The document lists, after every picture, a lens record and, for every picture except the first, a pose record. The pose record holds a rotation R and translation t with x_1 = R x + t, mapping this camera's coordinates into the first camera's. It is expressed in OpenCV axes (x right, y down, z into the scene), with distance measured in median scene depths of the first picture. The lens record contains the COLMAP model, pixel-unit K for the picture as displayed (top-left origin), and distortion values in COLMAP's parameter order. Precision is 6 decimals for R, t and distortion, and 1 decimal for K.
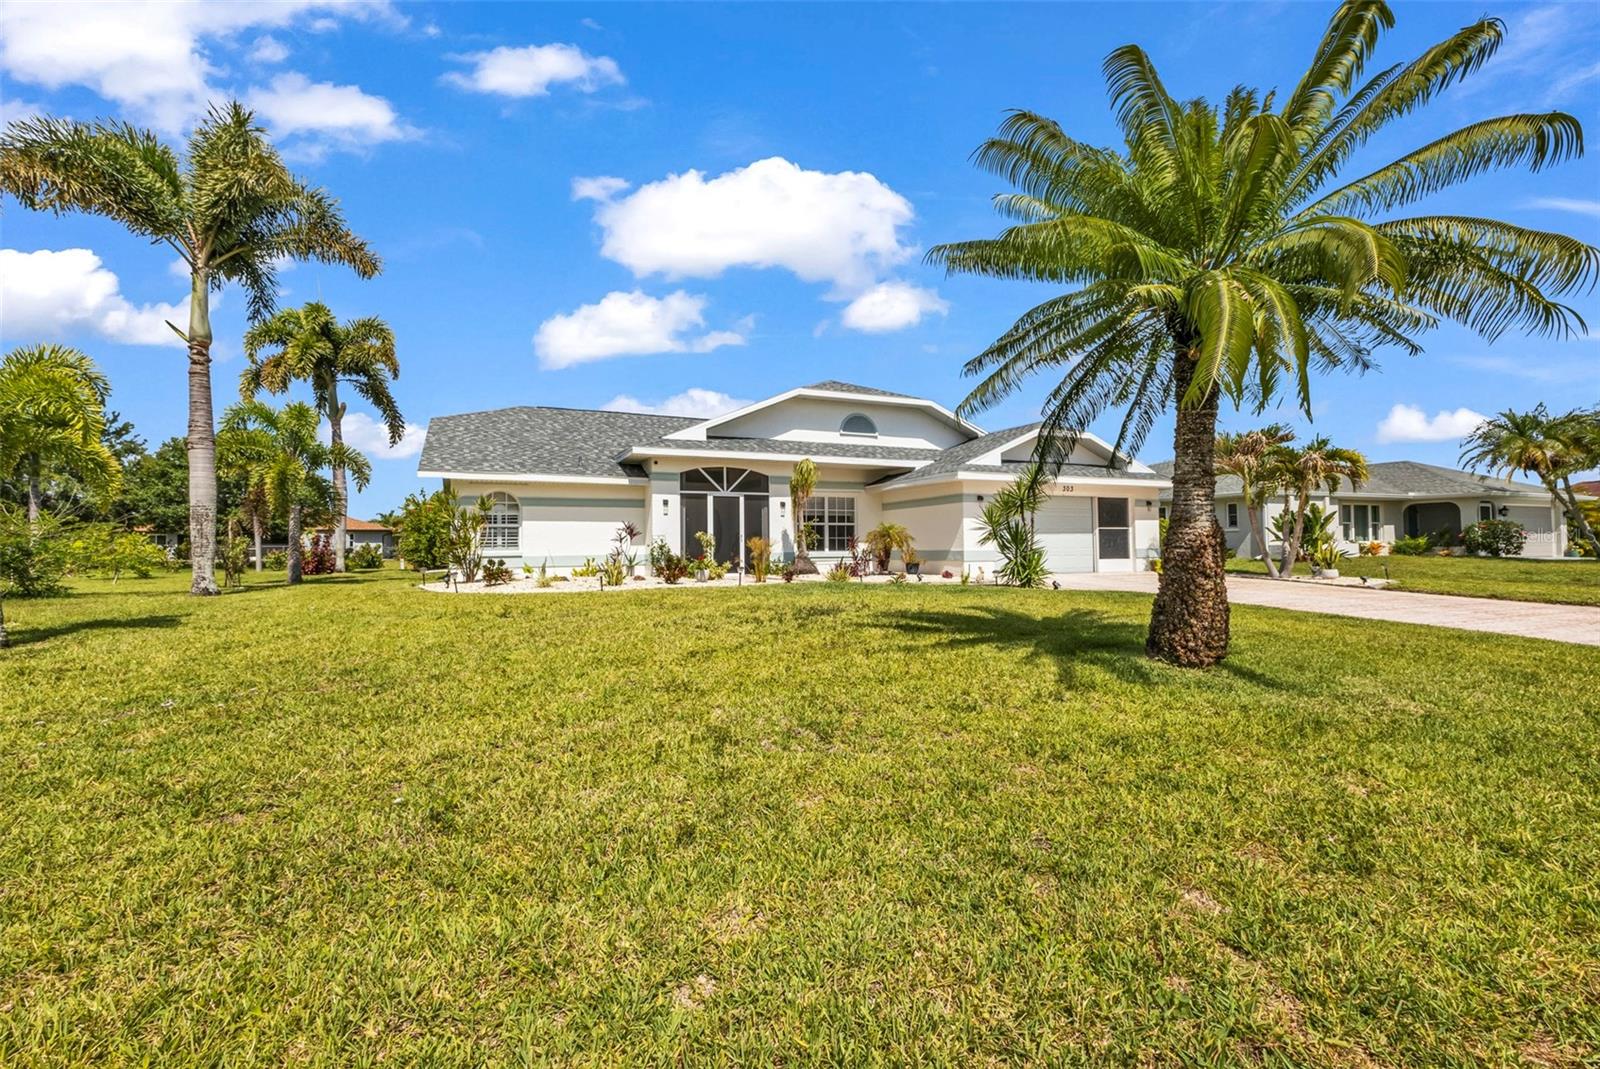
lens RADIAL K [[699.1, 0, 802.6], [0, 699.1, 538.8], [0, 0, 1]] dist [0.003356, -0.000032]
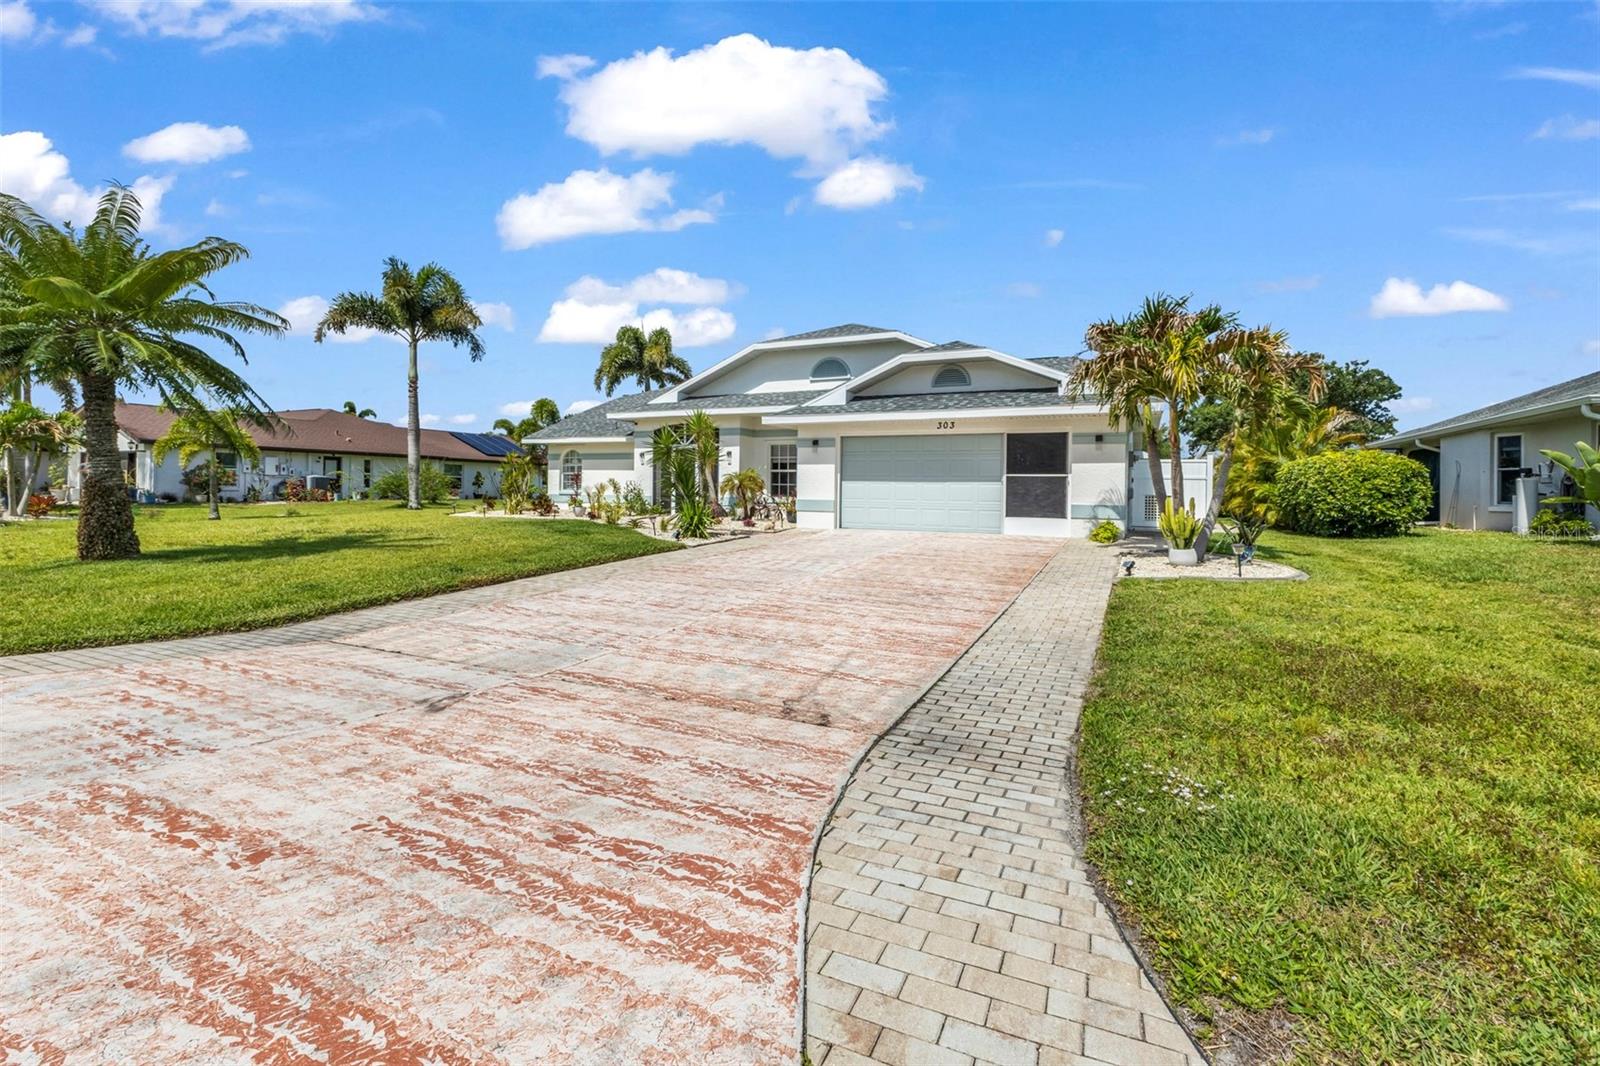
lens RADIAL K [[699.1, 0, 800.9], [0, 699.1, 493.0], [0, 0, 1]] dist [0.003356, -0.000032]
pose [[0.644908, 0.020532, -0.763984, 0.921735], [-0.010013, 0.999780, 0.018417, -0.008410], [0.764194, -0.004227, 0.644972, 0.386422]]
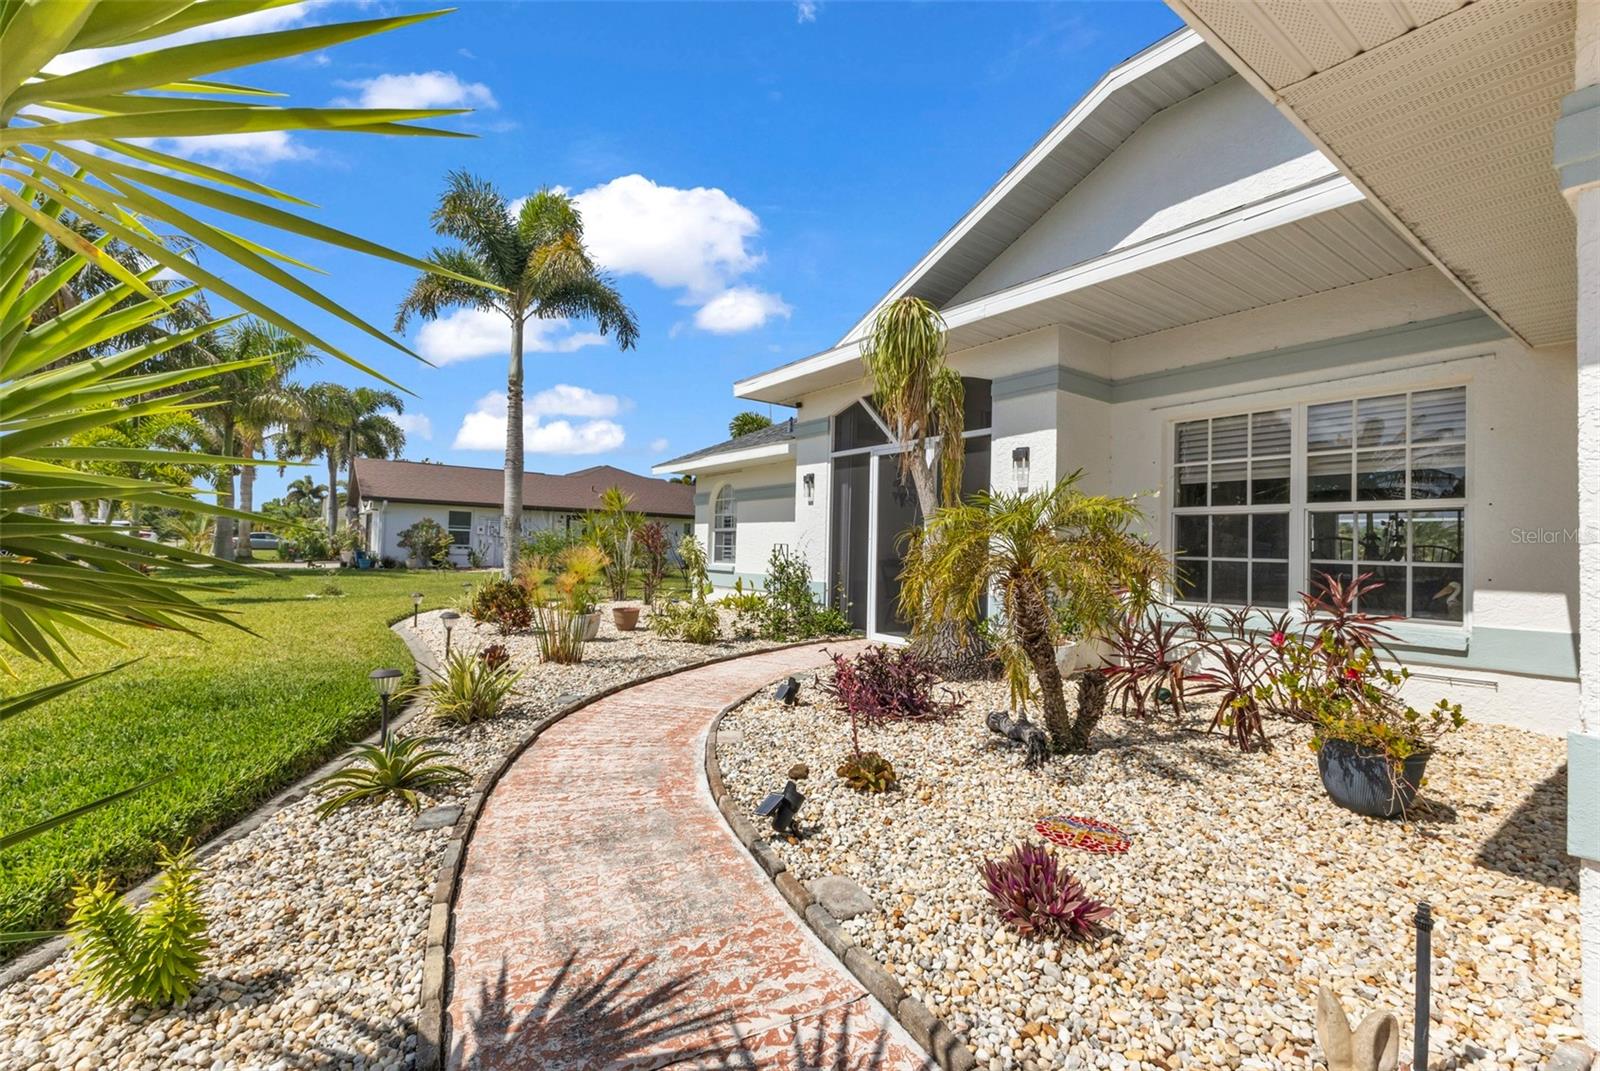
lens RADIAL K [[699.1, 0, 806.1], [0, 699.1, 537.9], [0, 0, 1]] dist [0.003356, -0.000032]
pose [[0.198688, -0.003305, -0.980057, 0.287813], [-0.016622, 0.999839, -0.006742, -0.006256], [0.979922, 0.017630, 0.198601, 0.862372]]
